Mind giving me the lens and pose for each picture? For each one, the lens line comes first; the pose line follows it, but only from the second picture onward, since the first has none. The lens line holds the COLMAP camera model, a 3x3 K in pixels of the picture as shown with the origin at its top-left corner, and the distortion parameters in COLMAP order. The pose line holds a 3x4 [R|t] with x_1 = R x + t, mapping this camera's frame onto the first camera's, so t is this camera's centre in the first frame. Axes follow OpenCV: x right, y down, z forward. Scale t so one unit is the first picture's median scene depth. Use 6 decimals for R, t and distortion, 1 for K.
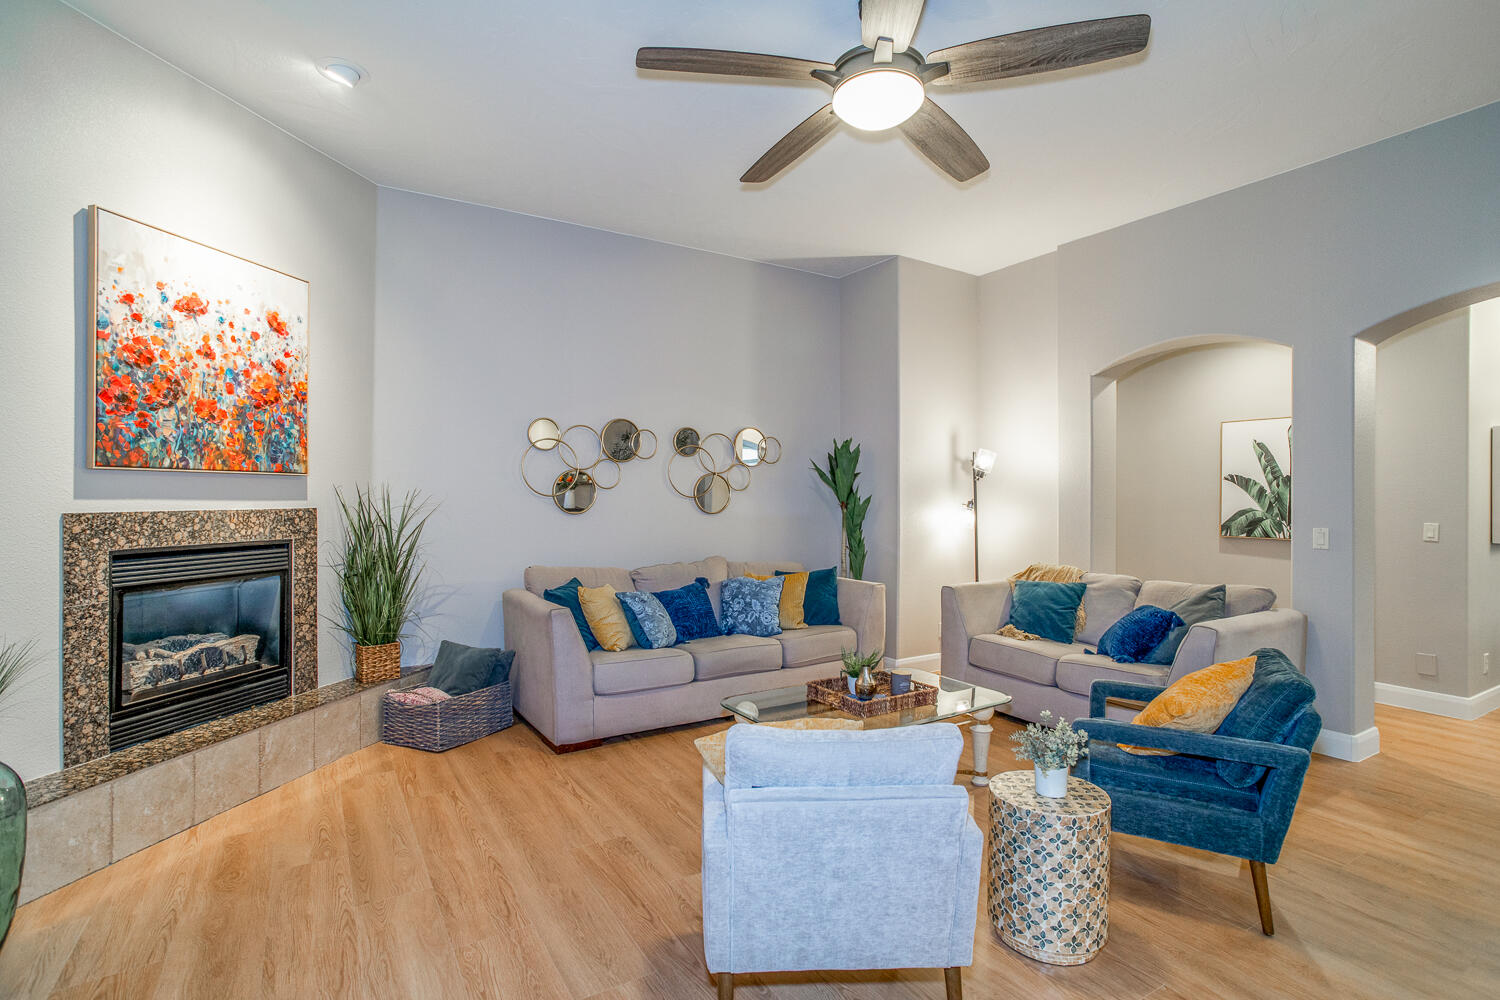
lens RADIAL K [[728.6, 0, 742.0], [0, 728.6, 493.1], [0, 0, 1]] dist [-0.040309, 0.023077]
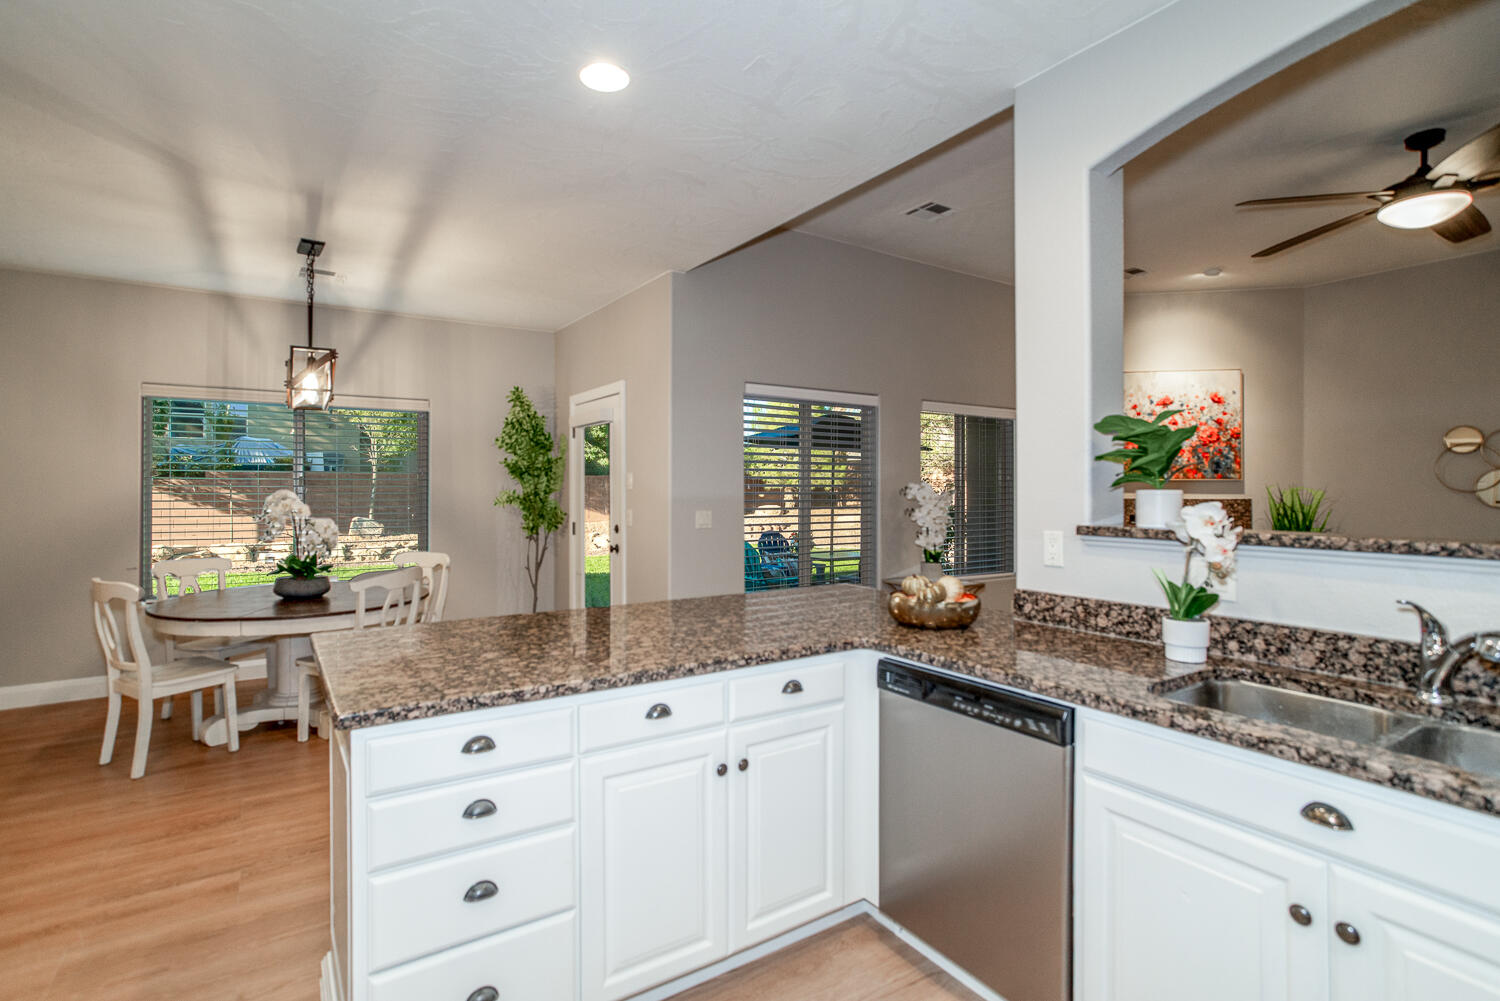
lens RADIAL K [[728.6, 0, 738.4], [0, 728.6, 486.7], [0, 0, 1]] dist [-0.040309, 0.023077]
pose [[0.018933, -0.011476, -0.999755, 1.137497], [-0.000477, 0.999934, -0.011487, 0.012455], [0.999821, 0.000695, 0.018926, -0.258852]]
